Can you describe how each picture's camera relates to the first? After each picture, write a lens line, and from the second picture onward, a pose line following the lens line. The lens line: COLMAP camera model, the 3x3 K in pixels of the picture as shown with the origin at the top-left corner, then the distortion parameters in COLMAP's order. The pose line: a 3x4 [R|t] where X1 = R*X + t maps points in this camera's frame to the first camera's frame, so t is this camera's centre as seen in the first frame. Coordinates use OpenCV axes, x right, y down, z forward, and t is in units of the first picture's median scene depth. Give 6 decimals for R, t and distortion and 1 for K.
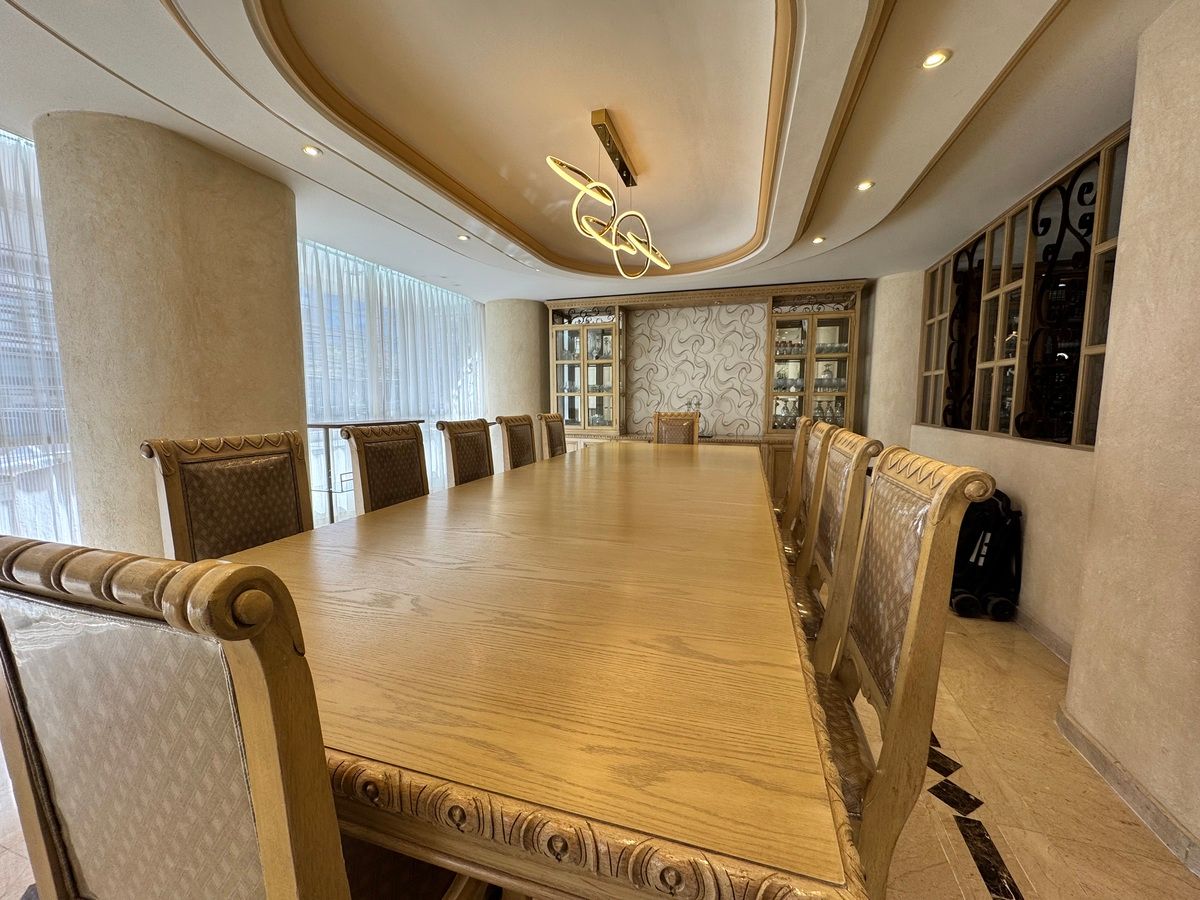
lens RADIAL K [[478.7, 0, 603.2], [0, 478.7, 448.5], [0, 0, 1]] dist [-0.002655, 0.000375]
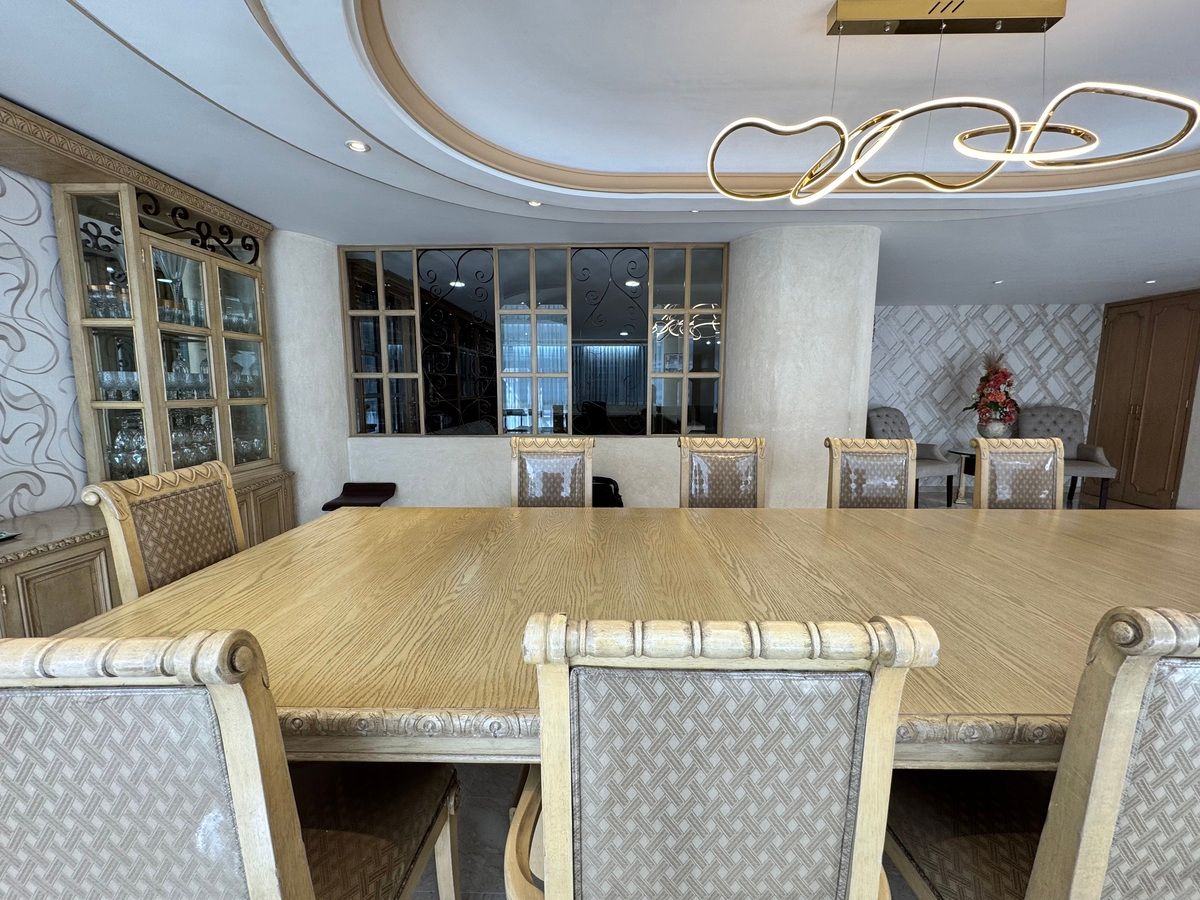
lens RADIAL K [[478.7, 0, 599.1], [0, 478.7, 452.3], [0, 0, 1]] dist [-0.002655, 0.000375]
pose [[-0.264487, -0.129239, 0.955690, -0.196632], [0.099425, 0.982045, 0.160319, -0.092211], [-0.959250, 0.137422, -0.246888, 0.652946]]
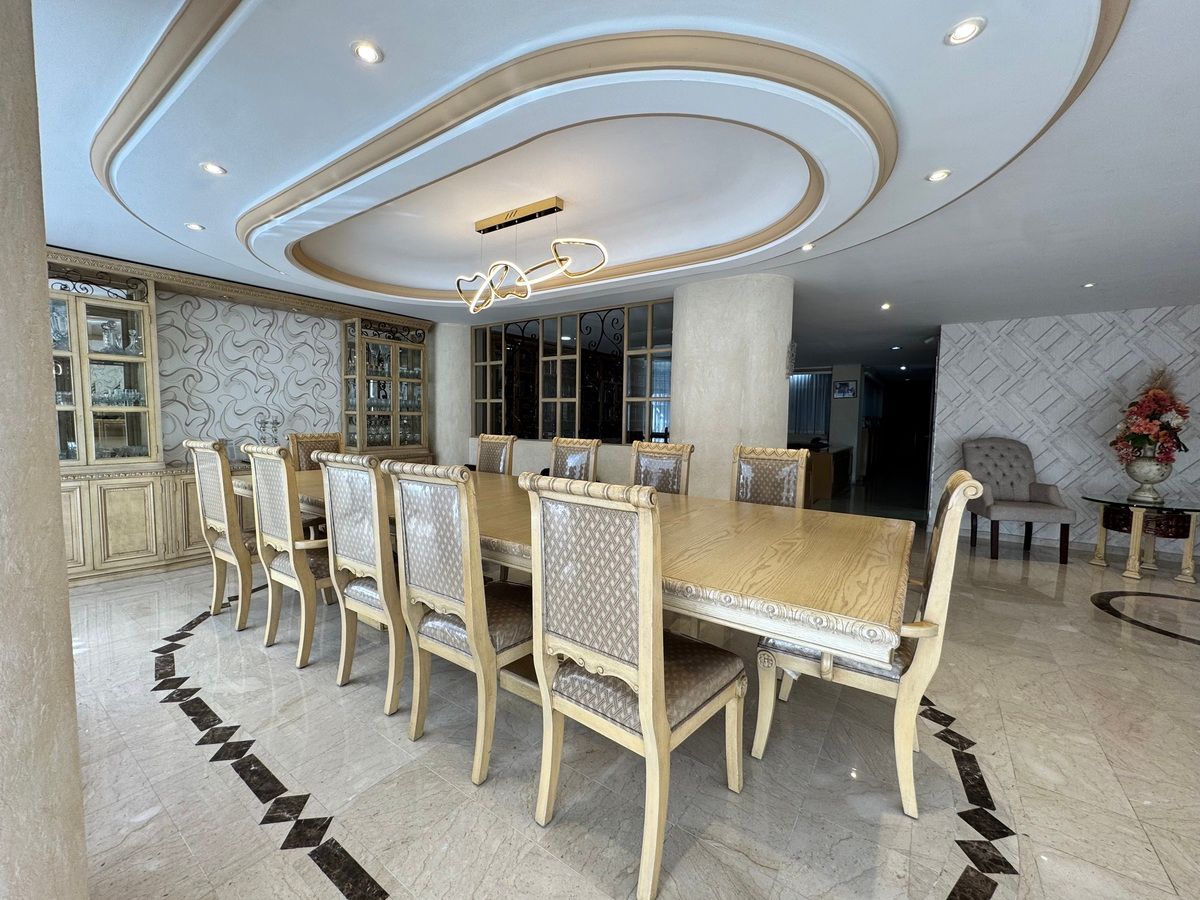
lens RADIAL K [[478.7, 0, 597.0], [0, 478.7, 447.7], [0, 0, 1]] dist [-0.002655, 0.000375]
pose [[0.316410, -0.057362, 0.946887, -0.426833], [0.081898, 0.996095, 0.032976, -0.029552], [-0.945081, 0.067114, 0.319872, 0.188672]]
